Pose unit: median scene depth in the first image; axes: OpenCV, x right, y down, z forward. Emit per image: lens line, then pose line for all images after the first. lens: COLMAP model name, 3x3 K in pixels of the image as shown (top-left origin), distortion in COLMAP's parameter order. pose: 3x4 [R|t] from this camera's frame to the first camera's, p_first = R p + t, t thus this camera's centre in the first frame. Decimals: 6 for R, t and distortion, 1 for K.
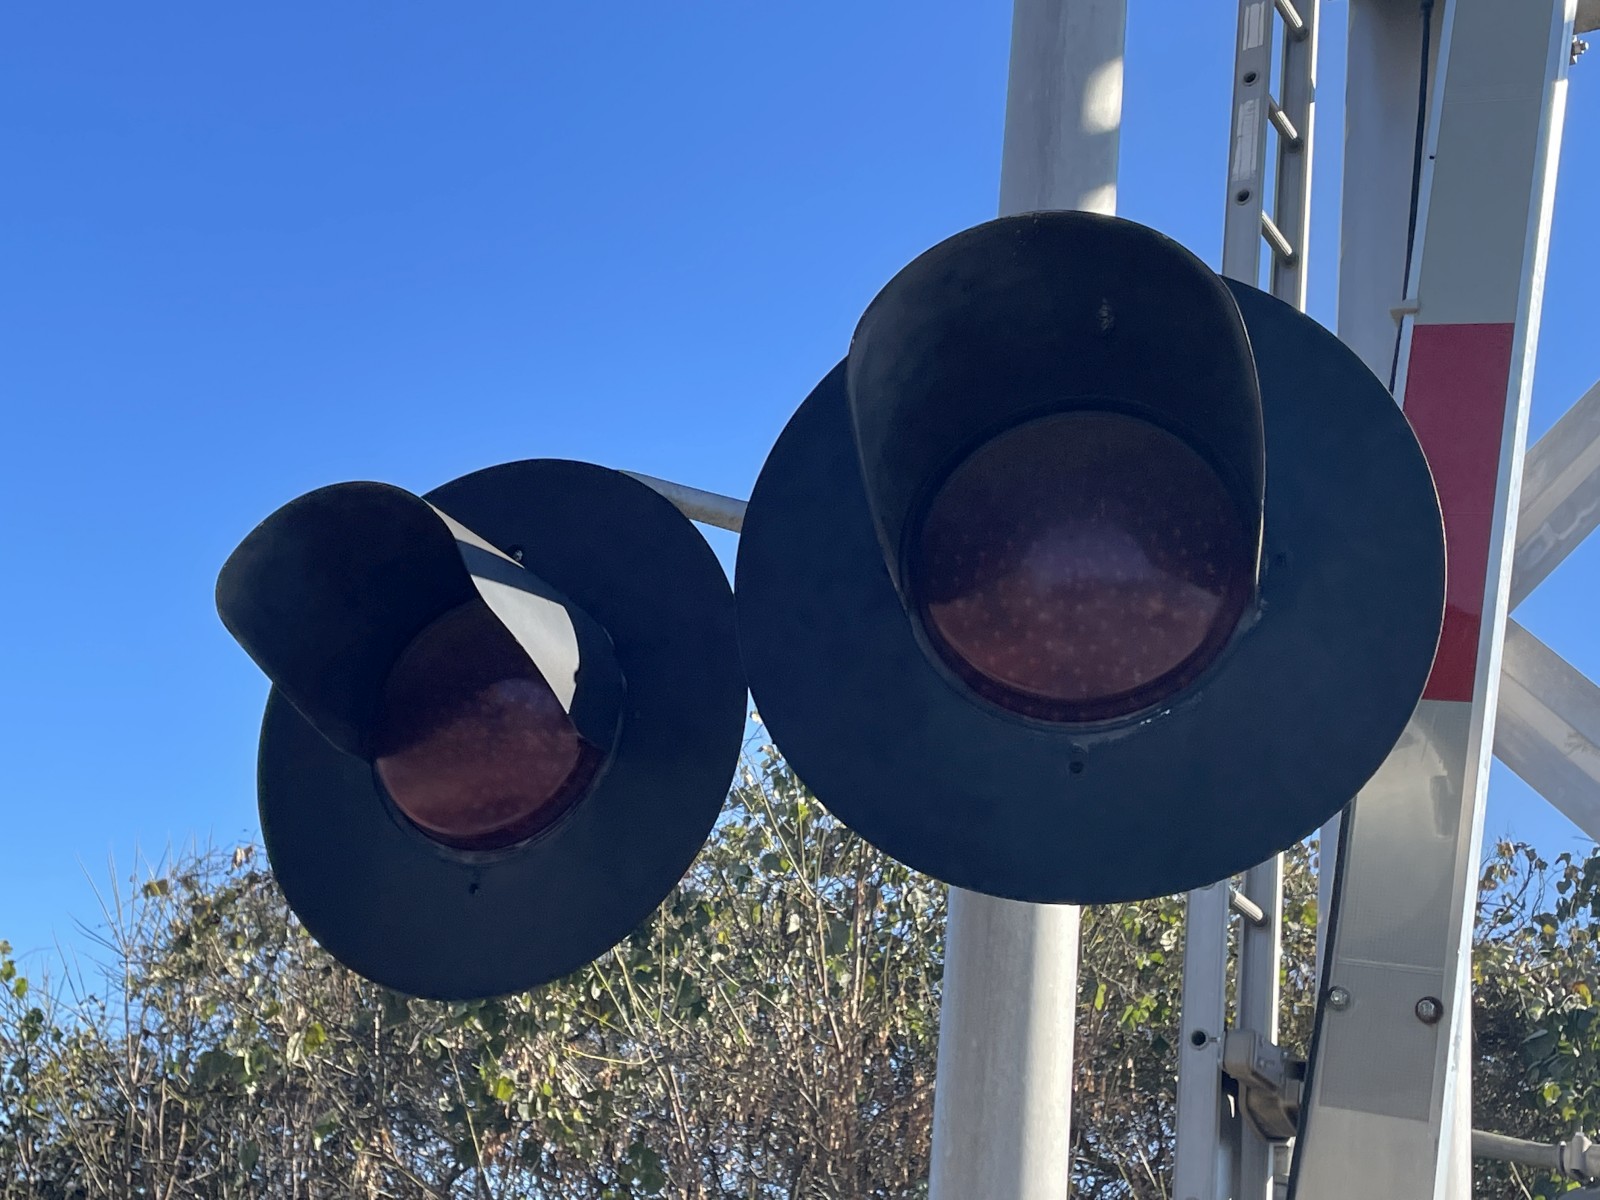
lens RADIAL K [[2338.7, 0, 800.0], [0, 2338.7, 600.0], [0, 0, 1]] dist [0.006751, -0.001856]
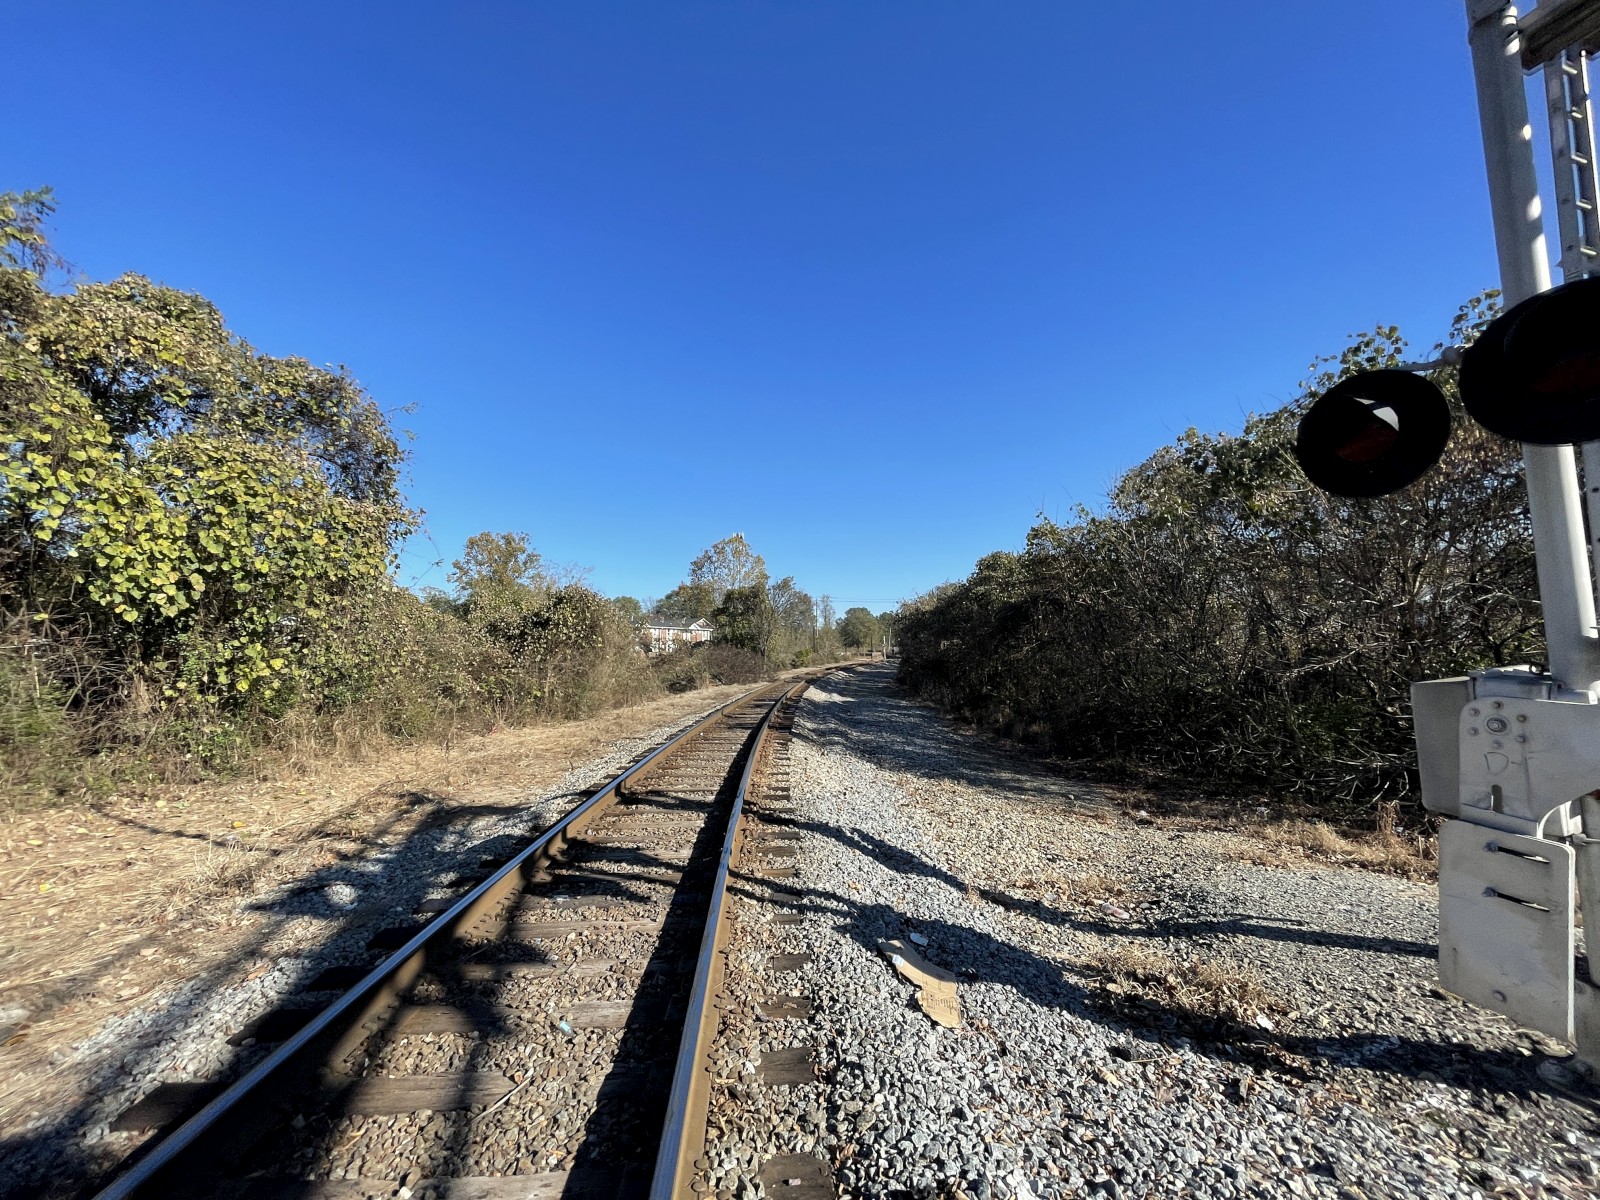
lens RADIAL K [[645.8, 0, 800.0], [0, 645.8, 600.0], [0, 0, 1]] dist [-0.002170, -0.000585]
pose [[0.754320, -0.161075, -0.636441, -0.188863], [0.339025, 0.925742, 0.167524, -0.204368], [0.562196, -0.342136, 0.752914, -0.585607]]
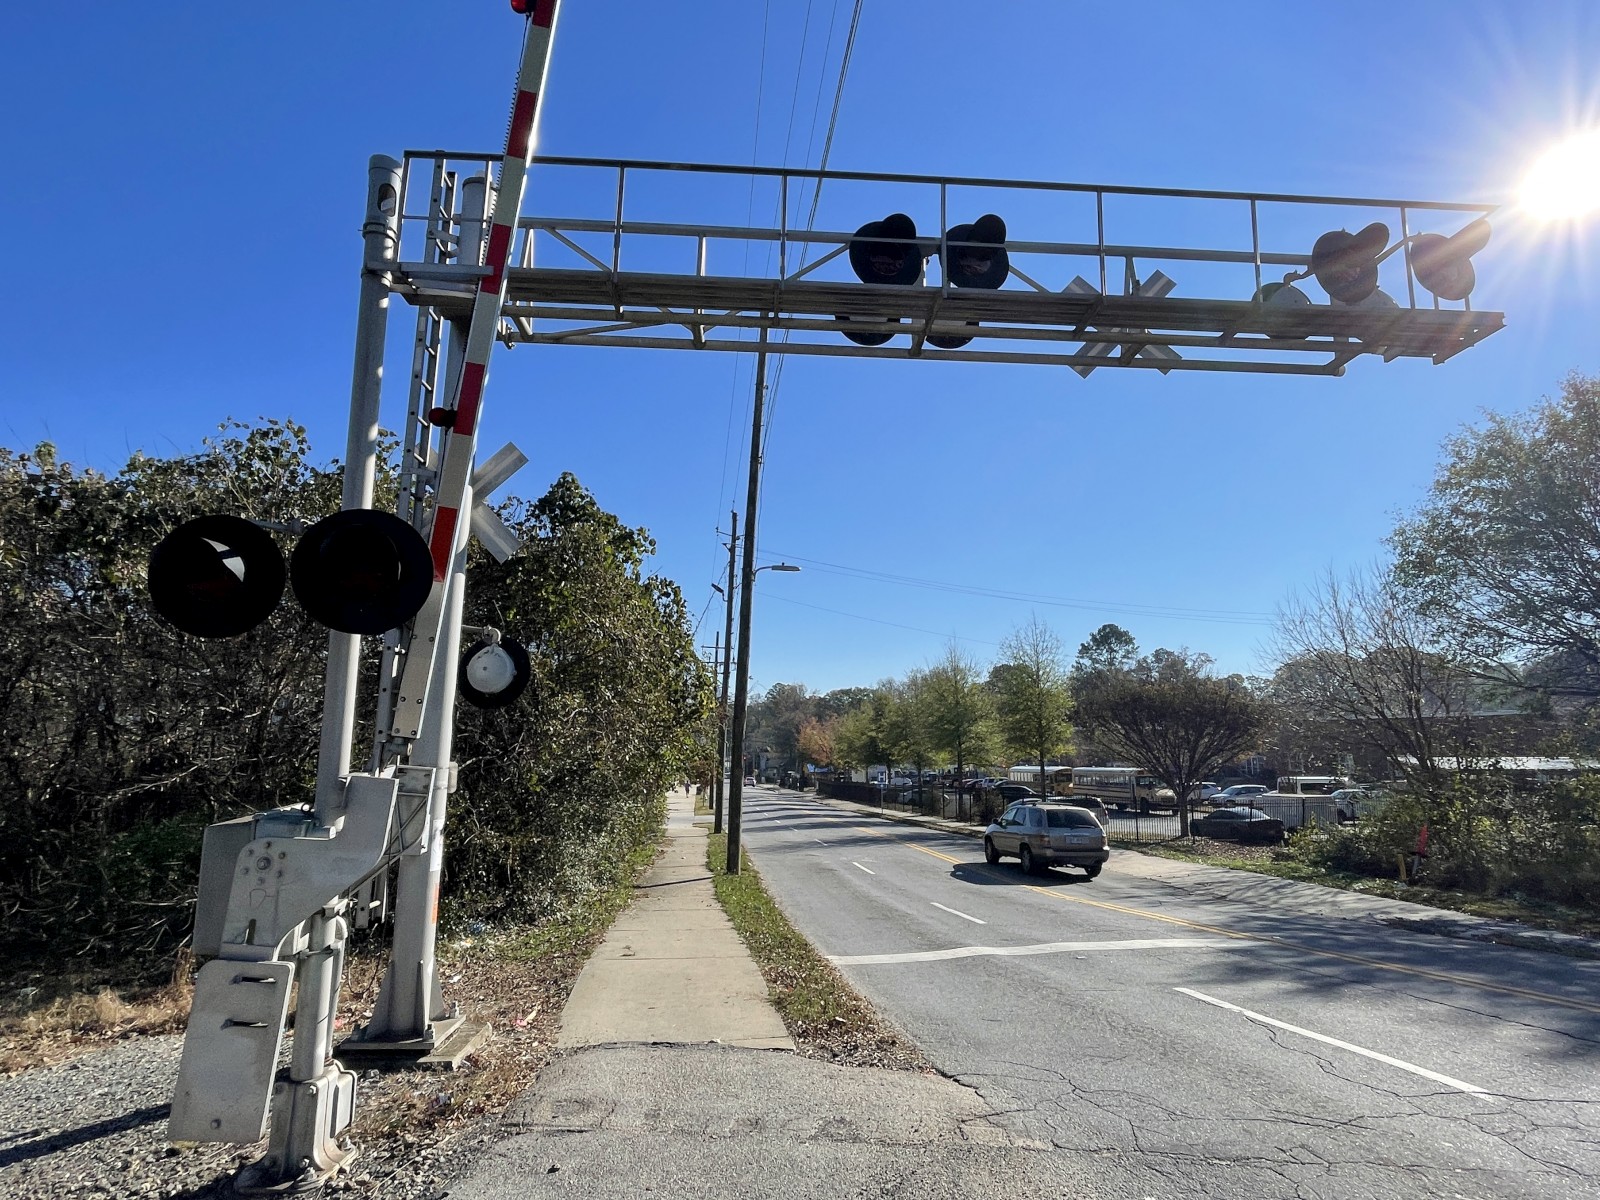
lens RADIAL K [[848.9, 0, 800.0], [0, 848.9, 600.0], [0, 0, 1]] dist [0.005509, -0.000233]
pose [[0.824030, 0.004547, 0.566528, -0.118533], [-0.153662, 0.964279, 0.215766, -0.382427], [-0.545310, -0.264851, 0.795293, -0.839787]]
